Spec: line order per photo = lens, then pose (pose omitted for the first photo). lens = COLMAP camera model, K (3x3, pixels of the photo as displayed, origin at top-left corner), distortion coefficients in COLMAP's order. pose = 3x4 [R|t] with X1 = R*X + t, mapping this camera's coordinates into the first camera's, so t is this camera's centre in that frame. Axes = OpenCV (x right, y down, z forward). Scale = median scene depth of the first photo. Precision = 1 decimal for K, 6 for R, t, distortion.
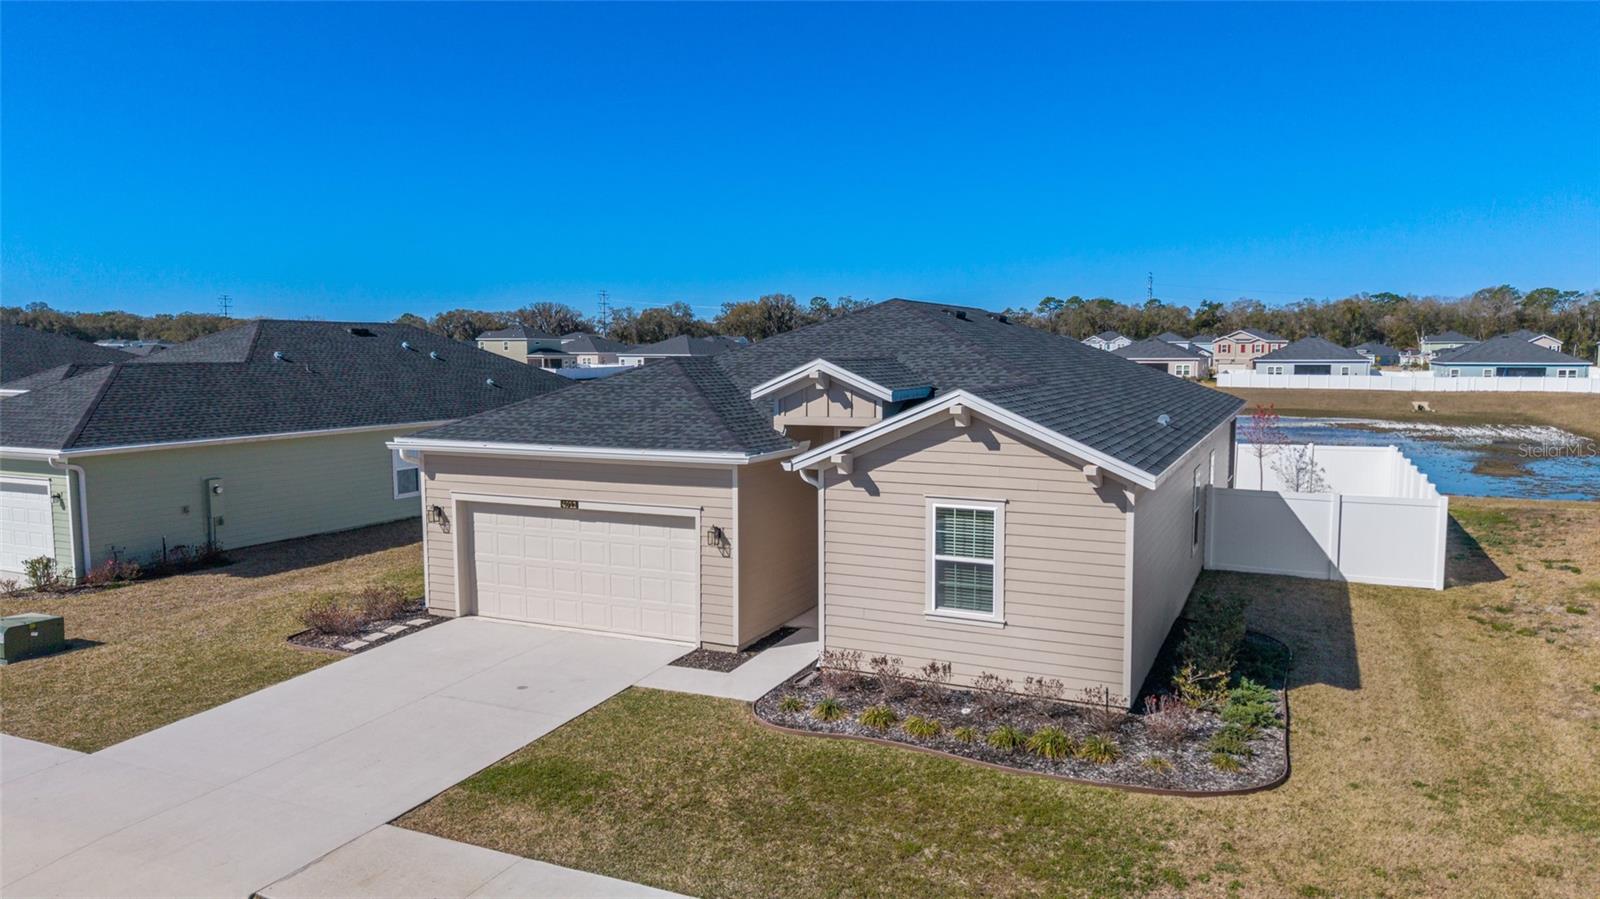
lens RADIAL K [[1061.1, 0, 806.3], [0, 1061.1, 444.1], [0, 0, 1]] dist [0.041436, -0.048183]
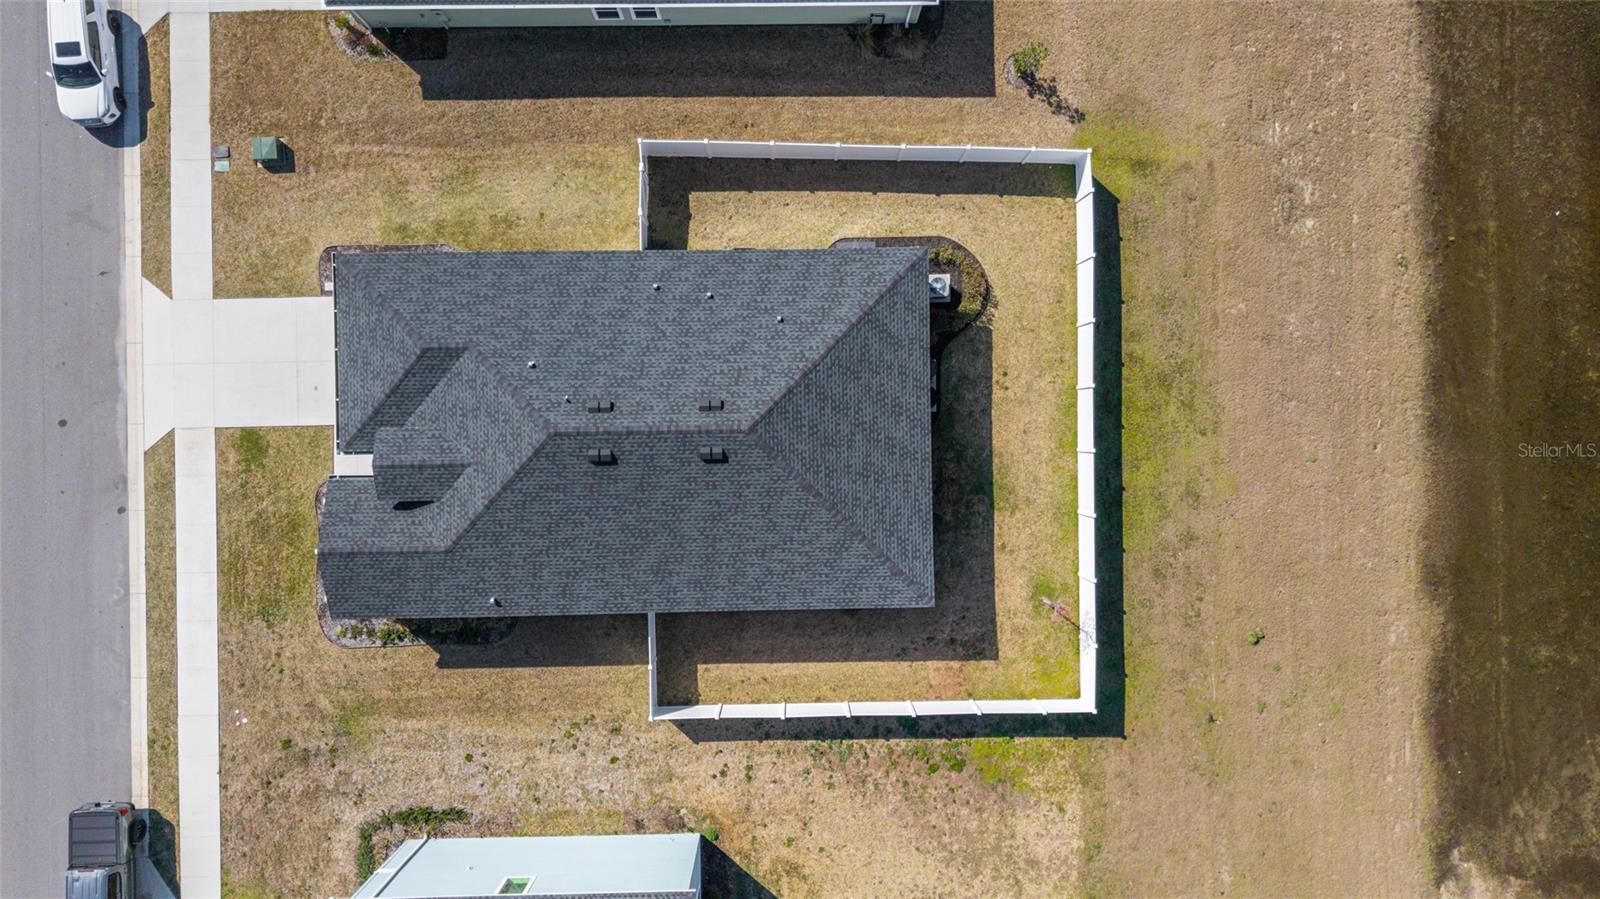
lens RADIAL K [[1061.1, 0, 796.3], [0, 1061.1, 448.7], [0, 0, 1]] dist [0.041436, -0.048183]
pose [[0.440290, 0.897660, 0.018757, 0.329011], [-0.101699, 0.029104, 0.994389, -2.393653], [0.892077, -0.439727, 0.104105, 1.621106]]
